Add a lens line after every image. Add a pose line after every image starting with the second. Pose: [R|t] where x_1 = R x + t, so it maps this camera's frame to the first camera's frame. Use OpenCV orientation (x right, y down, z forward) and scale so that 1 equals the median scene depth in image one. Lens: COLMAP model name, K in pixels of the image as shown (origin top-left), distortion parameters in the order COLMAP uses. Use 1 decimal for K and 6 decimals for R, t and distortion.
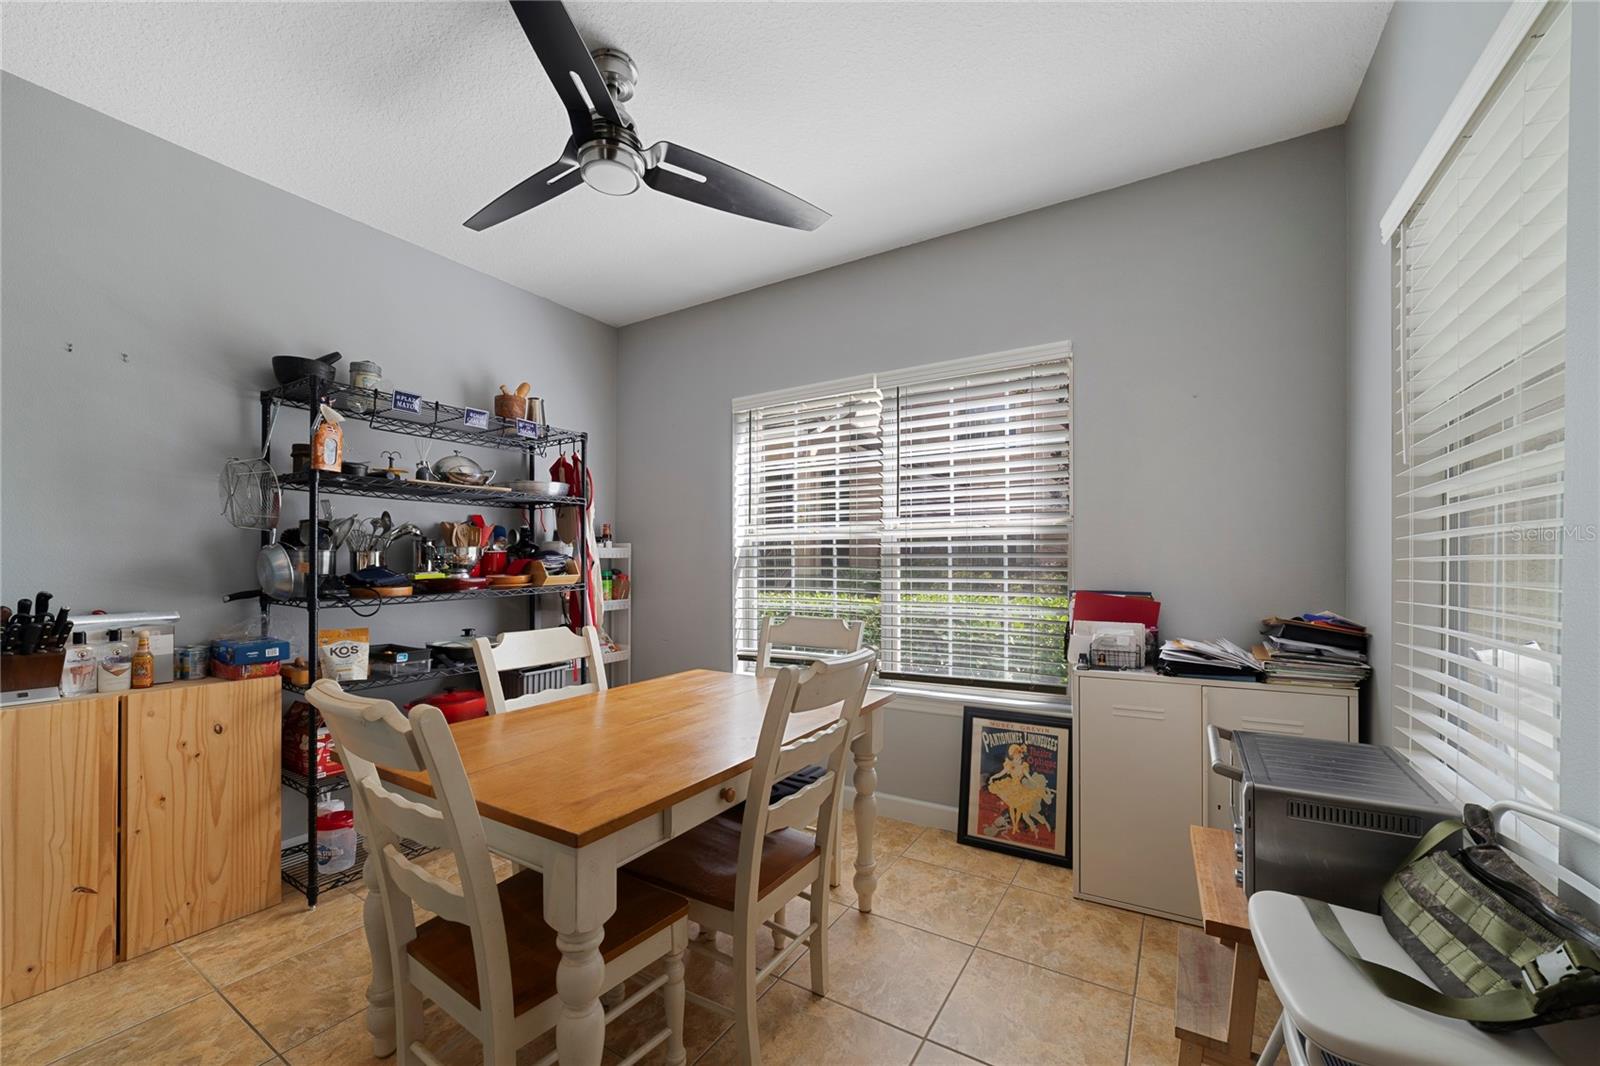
lens RADIAL K [[622.7, 0, 793.0], [0, 622.7, 558.5], [0, 0, 1]] dist [-0.000266, 0.000576]
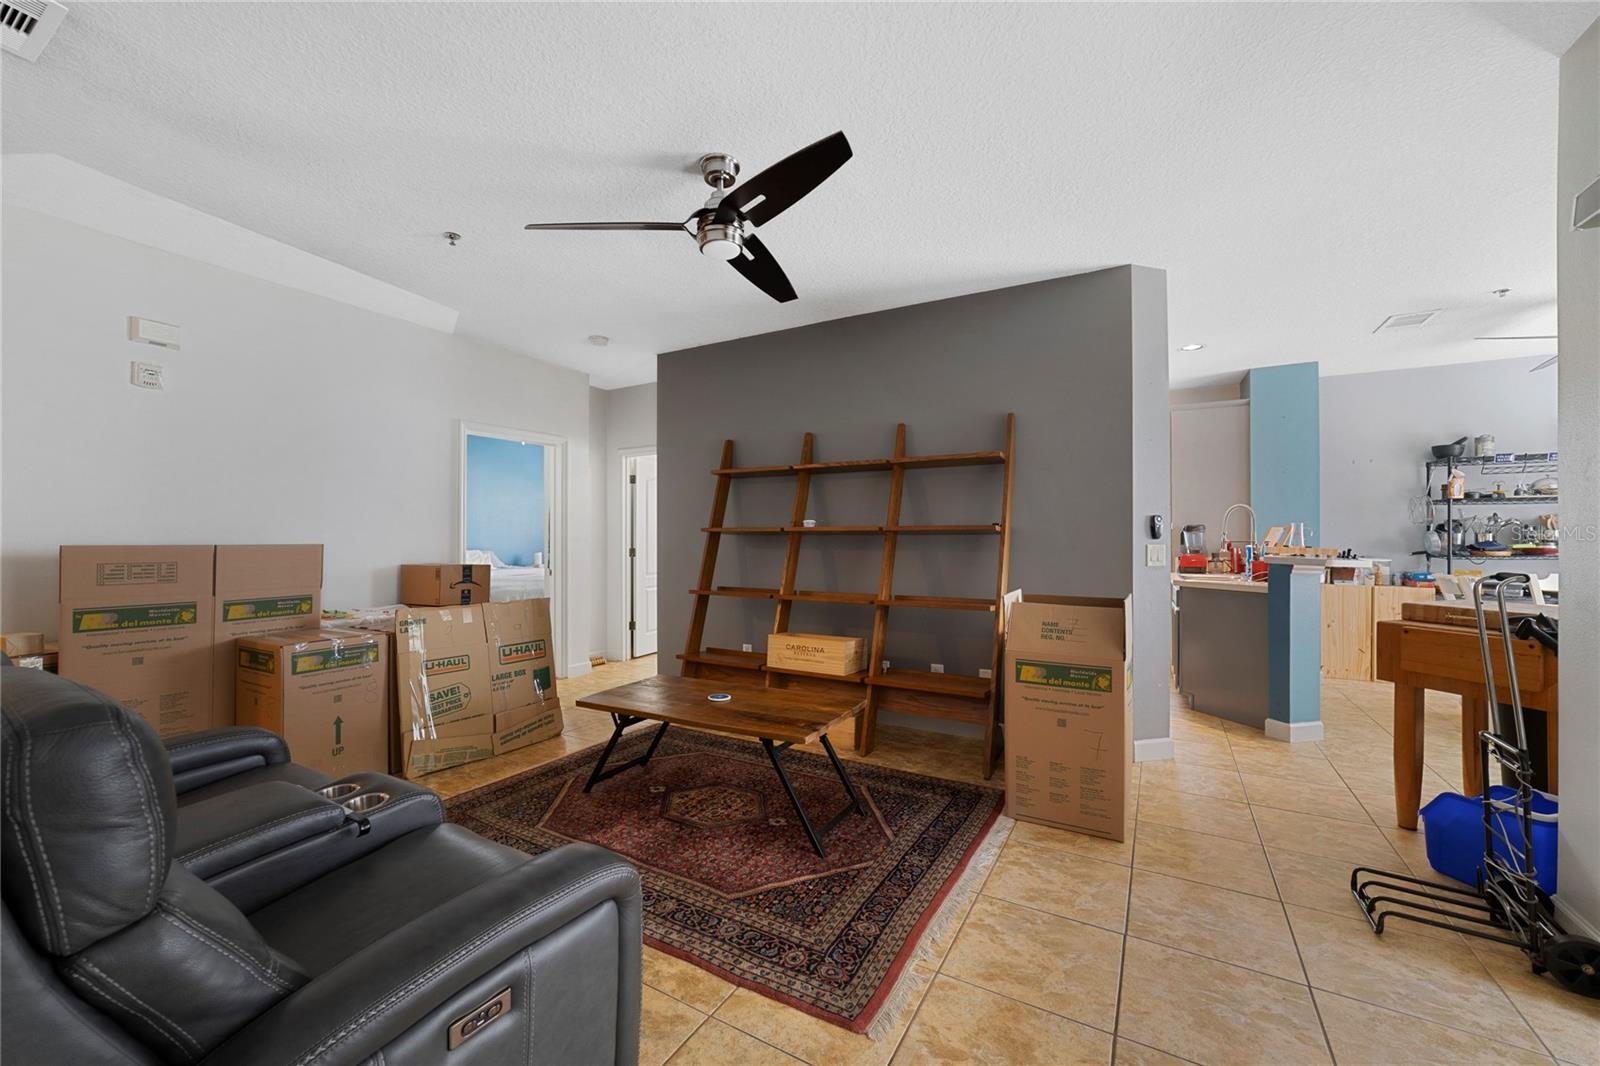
lens RADIAL K [[622.7, 0, 797.3], [0, 622.7, 535.6], [0, 0, 1]] dist [-0.000266, 0.000576]
pose [[0.037151, -0.005845, -0.999293, 1.286973], [0.008111, 0.999952, -0.005547, -0.011754], [0.999277, -0.007899, 0.037197, -1.332161]]
